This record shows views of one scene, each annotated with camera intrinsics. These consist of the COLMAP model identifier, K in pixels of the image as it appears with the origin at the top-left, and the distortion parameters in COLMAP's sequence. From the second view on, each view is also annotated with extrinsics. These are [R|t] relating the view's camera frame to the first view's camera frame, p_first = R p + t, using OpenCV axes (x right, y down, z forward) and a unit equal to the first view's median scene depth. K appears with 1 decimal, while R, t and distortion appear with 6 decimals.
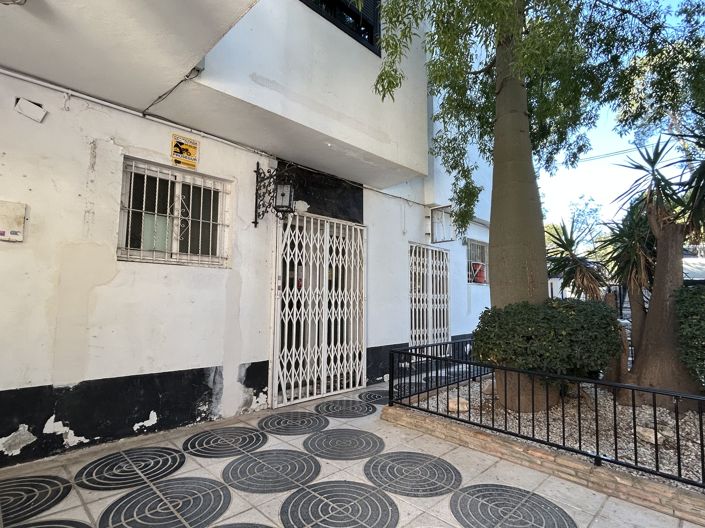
lens RADIAL K [[371.5, 0, 350.2], [0, 371.5, 264.9], [0, 0, 1]] dist [-0.002659, -0.001089]
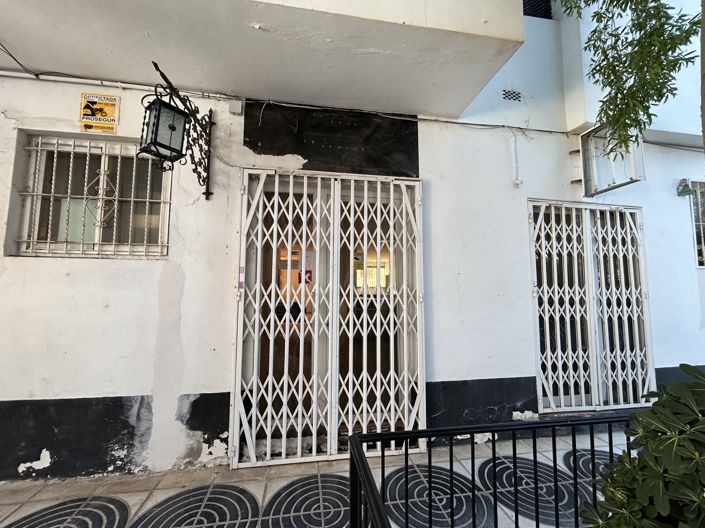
lens RADIAL K [[284.5, 0, 356.8], [0, 284.5, 263.5], [0, 0, 1]] dist [-0.001987, 0.001106]
pose [[0.814875, -0.052349, -0.577268, 0.282092], [0.054810, 0.998410, -0.013170, 0.042217], [0.577039, -0.020909, 0.816449, 0.718694]]
